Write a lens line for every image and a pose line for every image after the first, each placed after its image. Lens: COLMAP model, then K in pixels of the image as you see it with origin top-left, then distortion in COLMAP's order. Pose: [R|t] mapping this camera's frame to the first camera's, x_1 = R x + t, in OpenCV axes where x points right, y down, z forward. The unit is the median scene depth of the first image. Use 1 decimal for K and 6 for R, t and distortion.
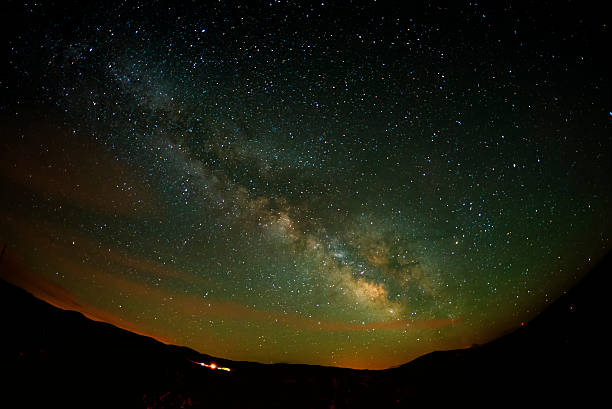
lens RADIAL K [[1028.5, 0, 306.0], [0, 1028.5, 204.5], [0, 0, 1]] dist [-0.010409, -0.040010]
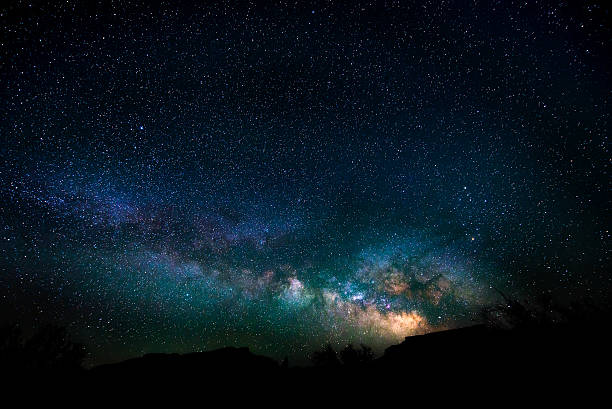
lens RADIAL K [[253.3, 0, 306.0], [0, 253.3, 204.5], [0, 0, 1]] dist [-0.001929, -0.000741]
pose [[0.928784, -0.361532, 0.081574, -0.002742], [0.370584, 0.902830, -0.218093, 0.002361], [0.005200, 0.232791, 0.972513, 0.739044]]
